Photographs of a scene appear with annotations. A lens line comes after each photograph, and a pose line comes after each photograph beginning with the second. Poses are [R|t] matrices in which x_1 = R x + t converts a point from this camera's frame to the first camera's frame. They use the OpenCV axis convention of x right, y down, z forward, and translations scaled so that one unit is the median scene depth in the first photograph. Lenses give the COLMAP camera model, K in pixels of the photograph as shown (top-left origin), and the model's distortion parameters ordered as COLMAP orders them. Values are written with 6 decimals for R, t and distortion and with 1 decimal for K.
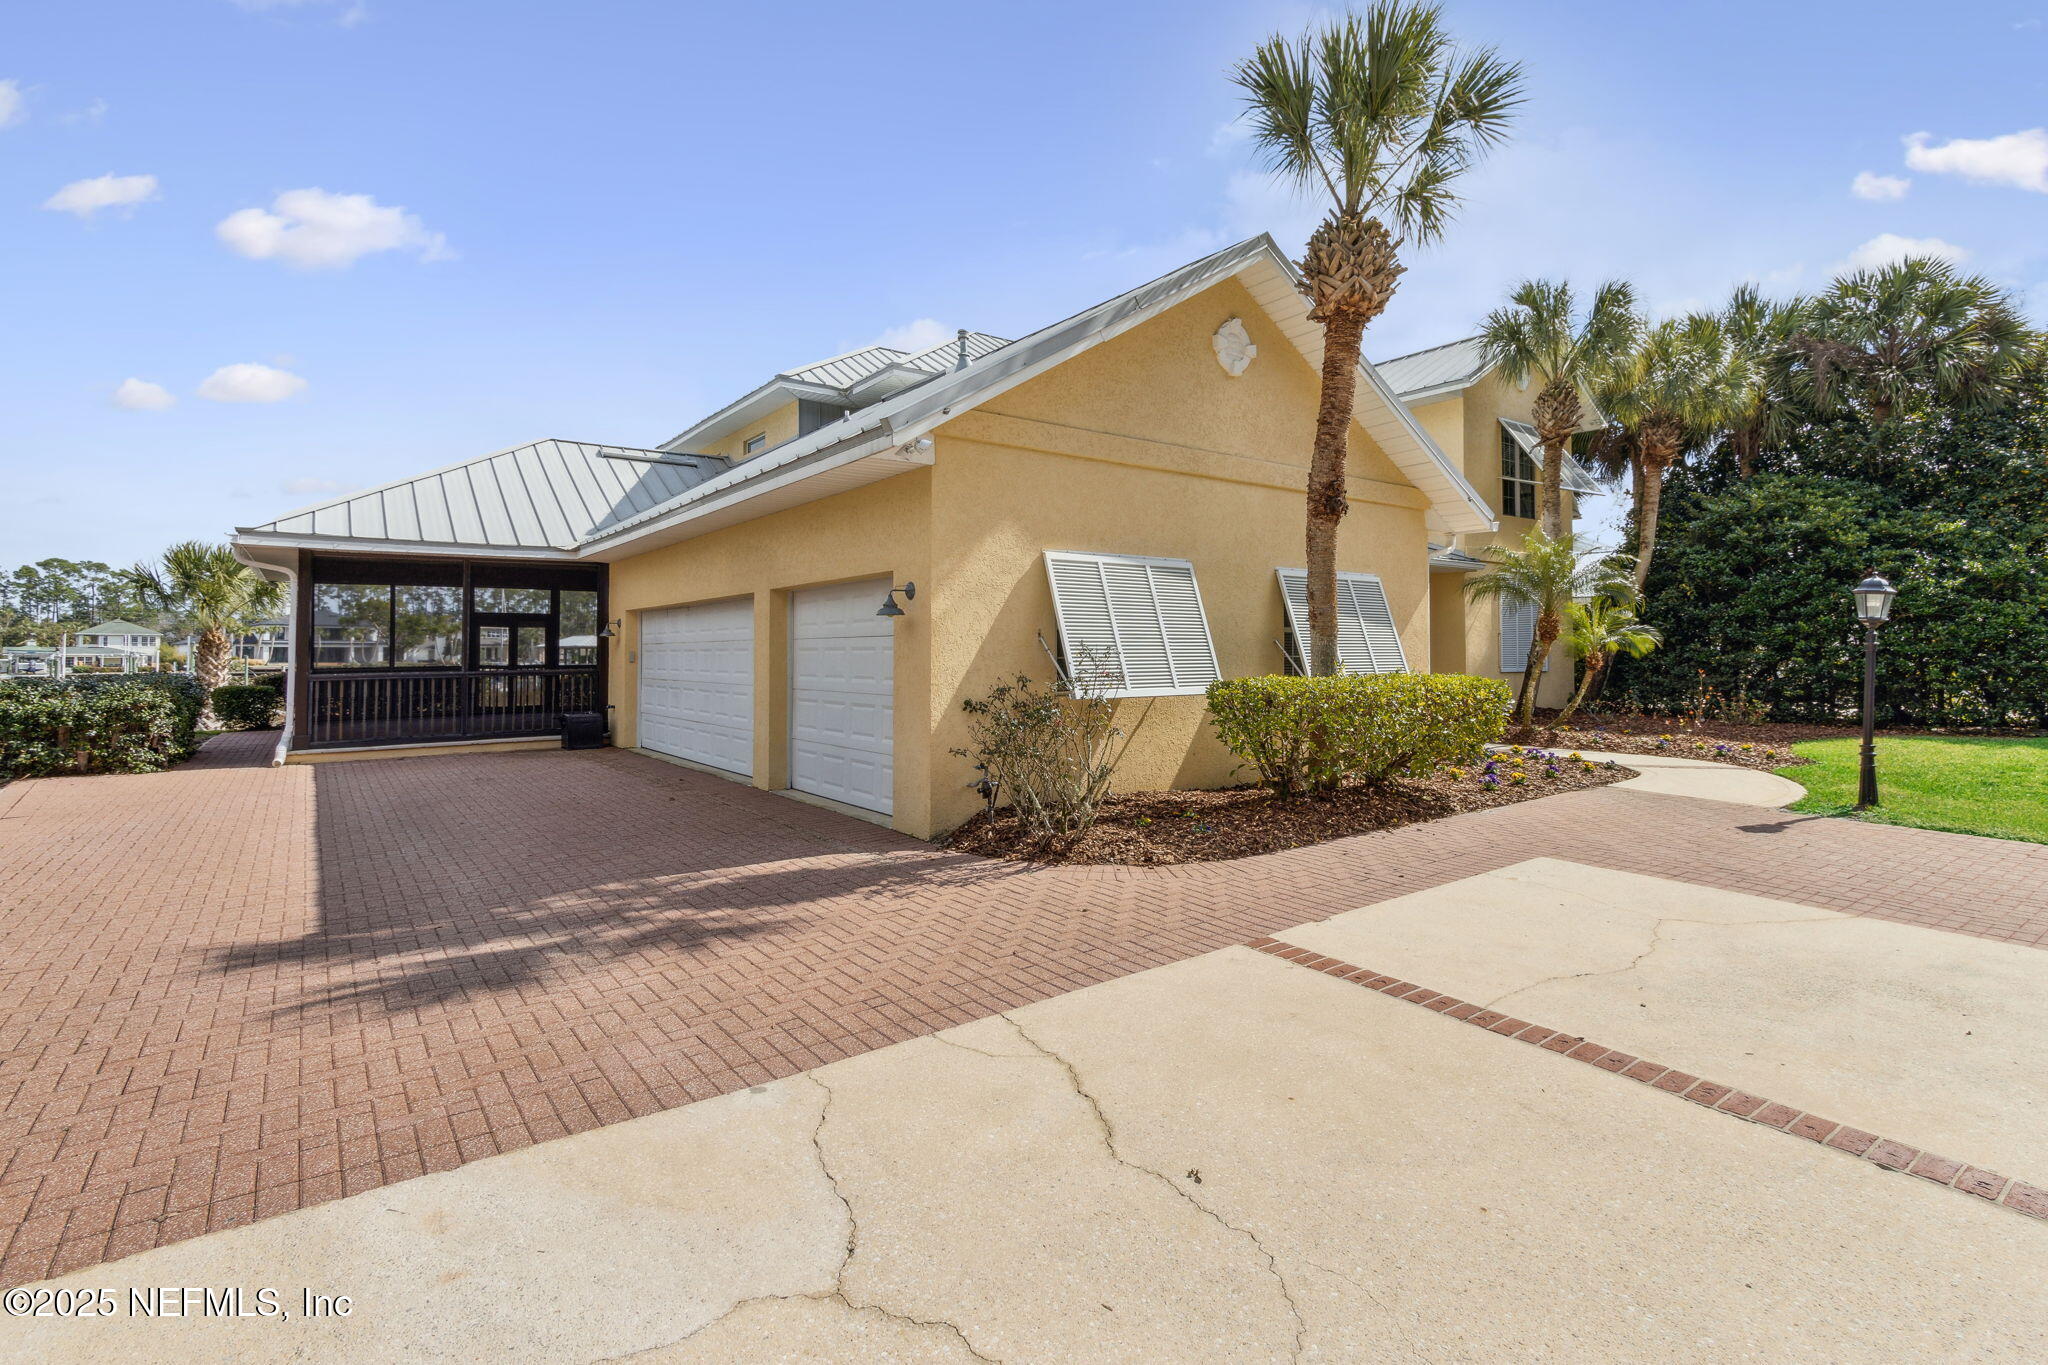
lens RADIAL K [[963.0, 0, 1021.3], [0, 963.0, 654.4], [0, 0, 1]] dist [0.004285, -0.004054]
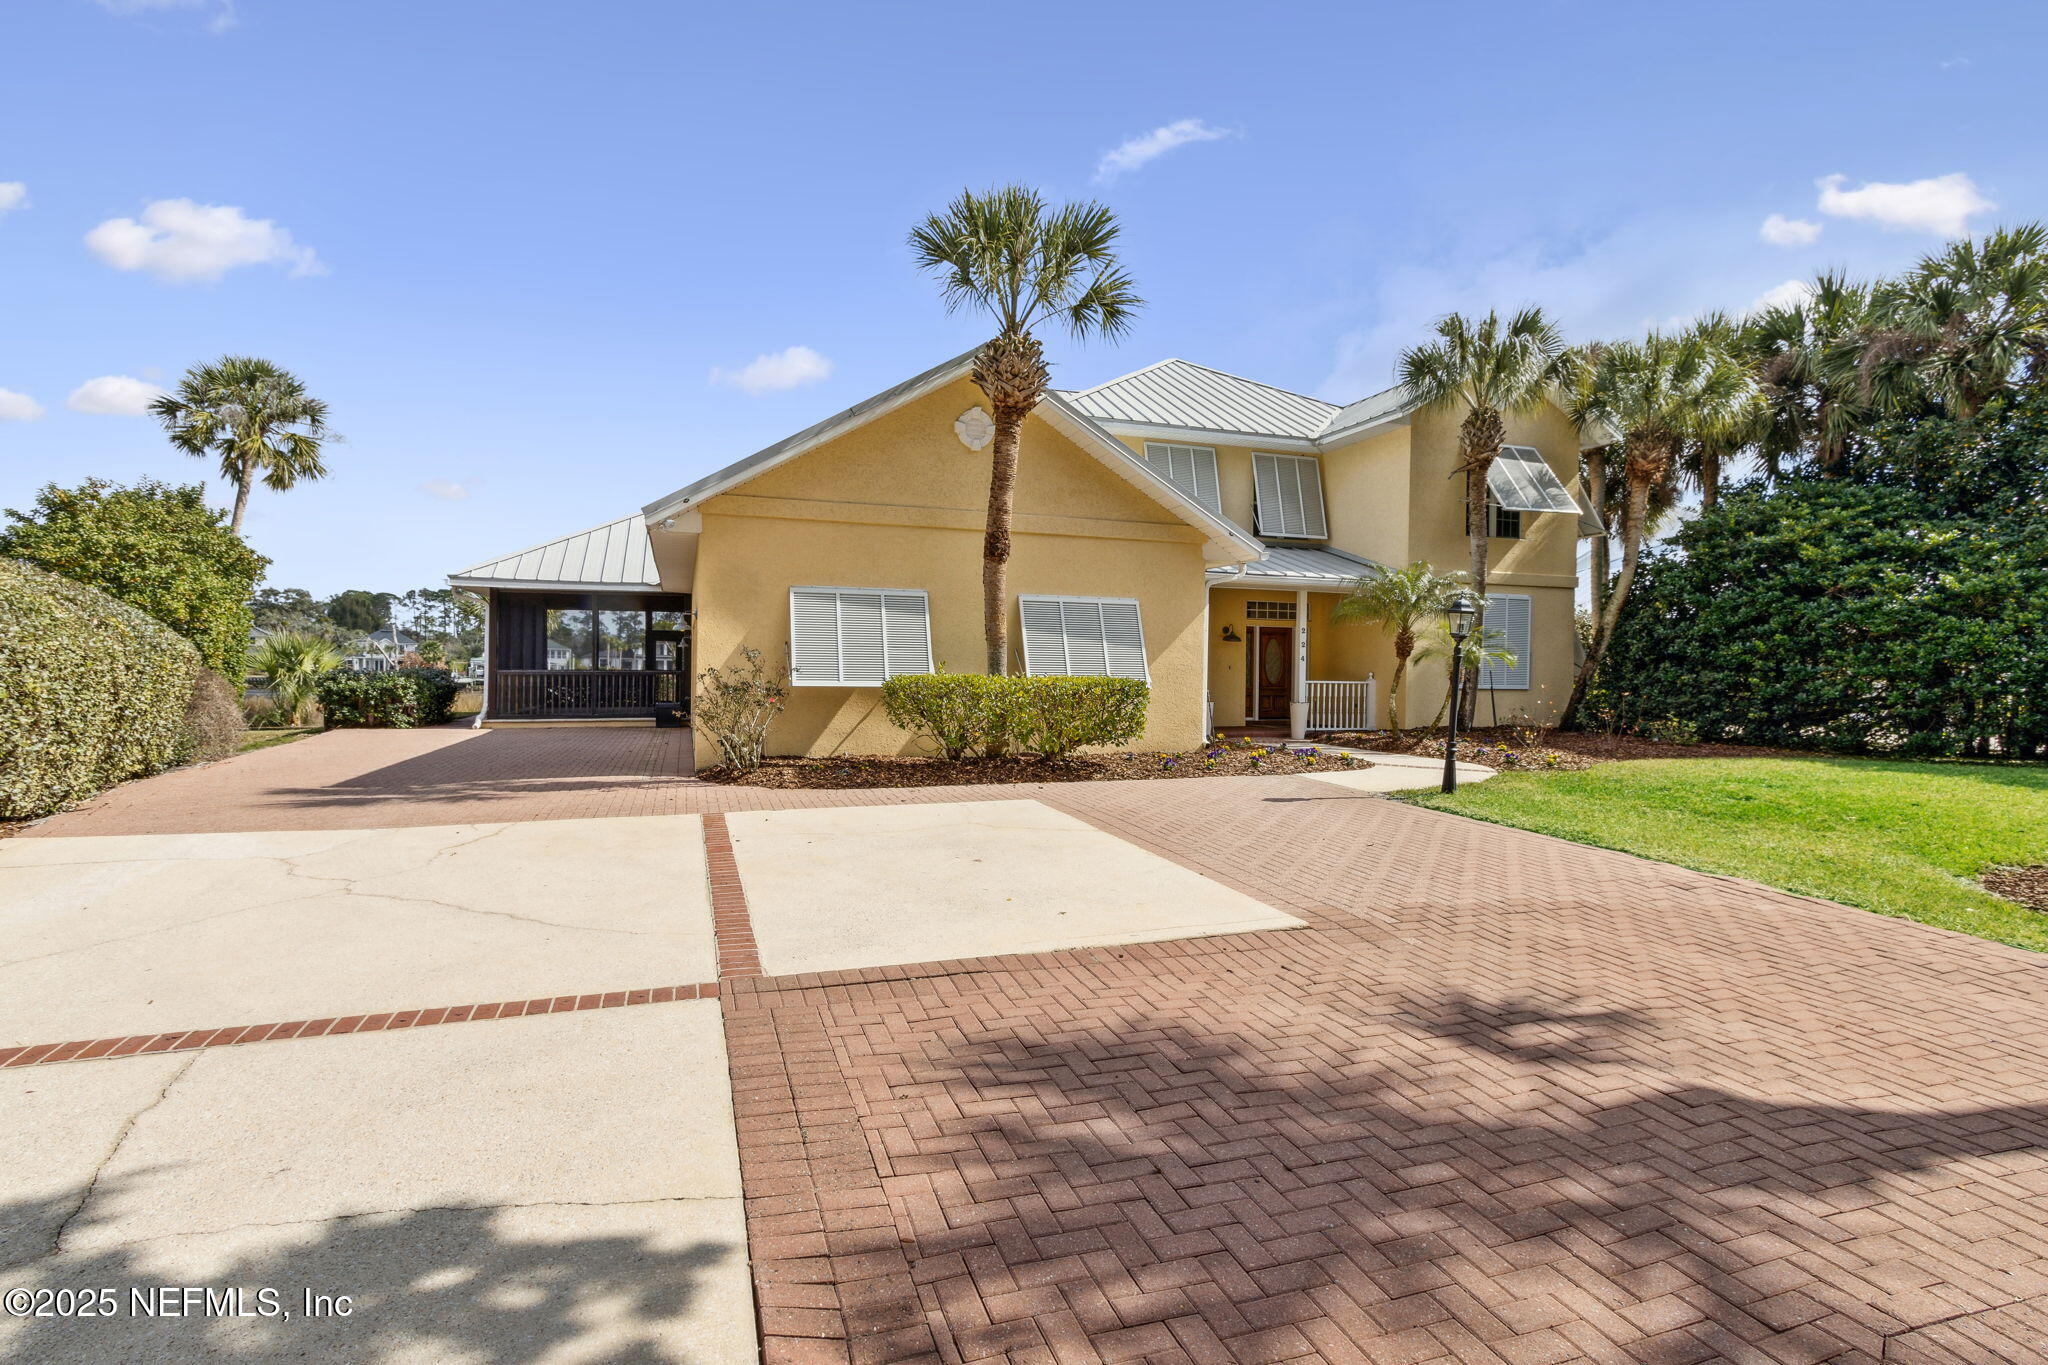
lens RADIAL K [[948.1, 0, 985.4], [0, 948.1, 690.1], [0, 0, 1]] dist [-0.004565, -0.000739]
pose [[0.948545, 0.021029, -0.315942, 0.401393], [-0.015626, 0.999685, 0.019626, 0.009638], [0.316255, -0.013679, 0.948575, -0.148996]]
